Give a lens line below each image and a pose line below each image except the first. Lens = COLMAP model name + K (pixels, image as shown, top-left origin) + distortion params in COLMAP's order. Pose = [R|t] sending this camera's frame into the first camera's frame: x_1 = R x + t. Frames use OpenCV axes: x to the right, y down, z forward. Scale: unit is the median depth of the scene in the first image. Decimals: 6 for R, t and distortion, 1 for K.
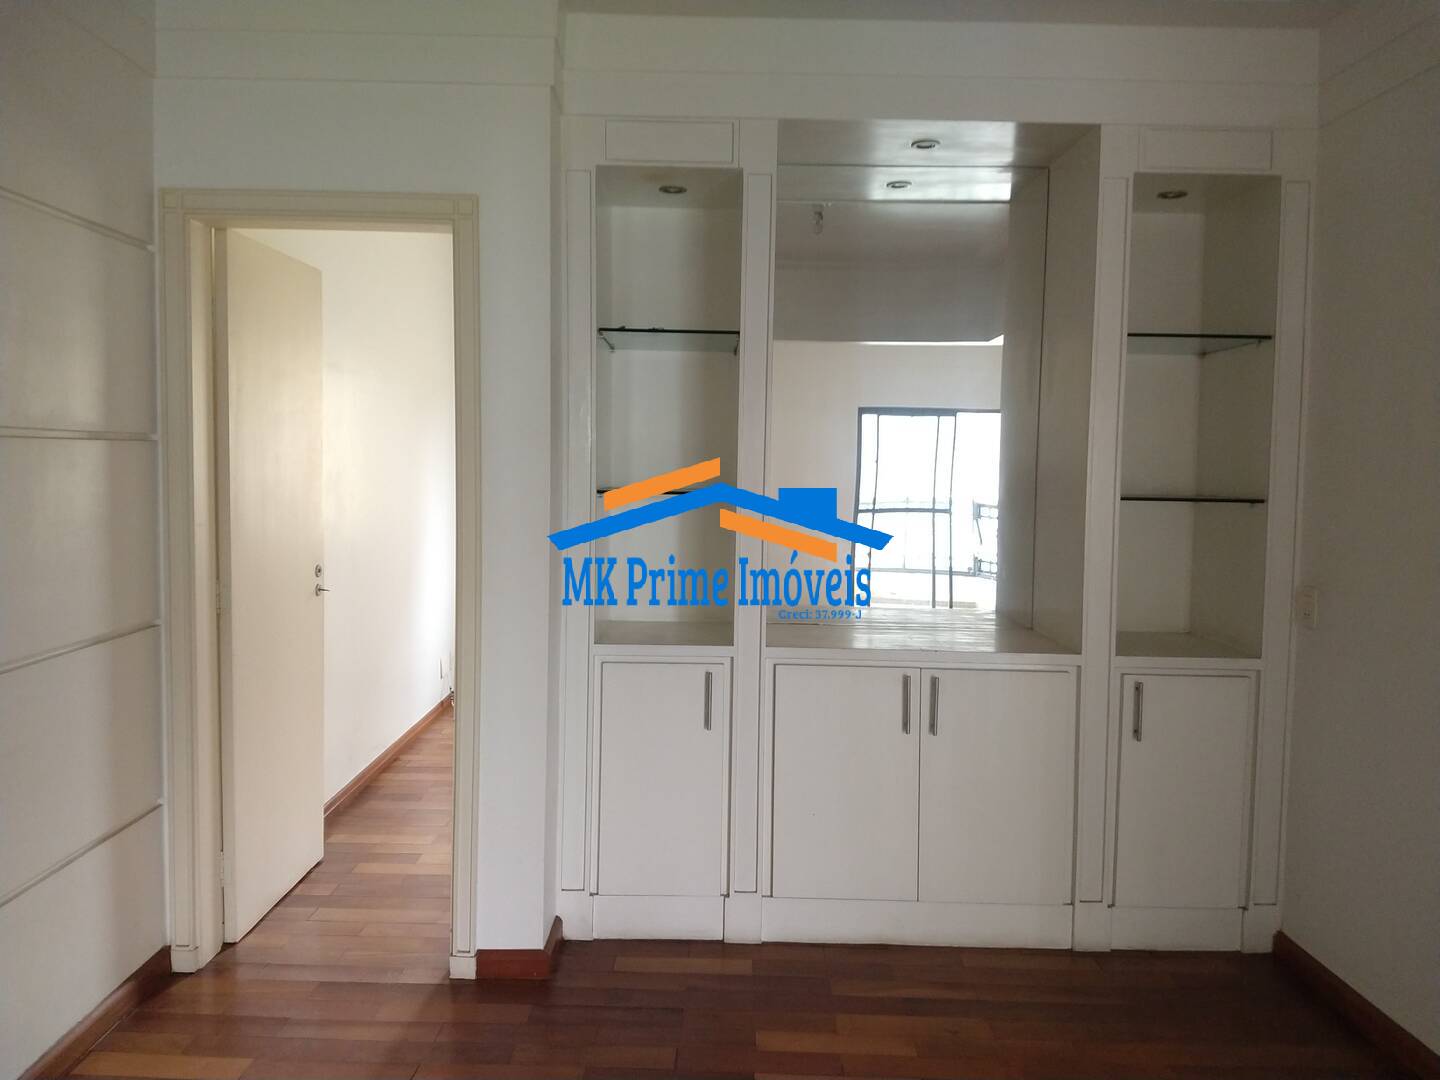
lens RADIAL K [[1113.7, 0, 720.0], [0, 1113.7, 540.0], [0, 0, 1]] dist [0.143714, -0.258170]
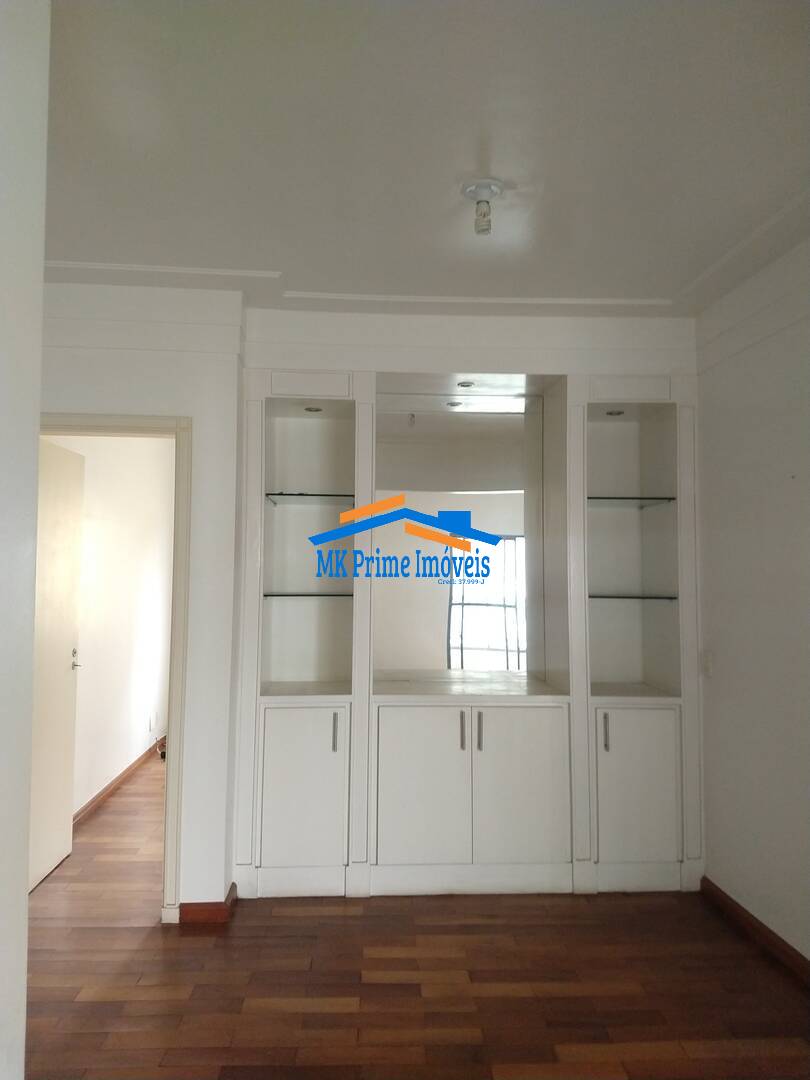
lens RADIAL K [[829.5, 0, 409.7], [0, 829.5, 522.0], [0, 0, 1]] dist [0.188407, -0.394426]
pose [[0.998065, -0.006433, 0.061839, 0.022460], [0.014400, 0.991505, -0.129267, 0.008445], [-0.060482, 0.129908, 0.989680, -0.186046]]
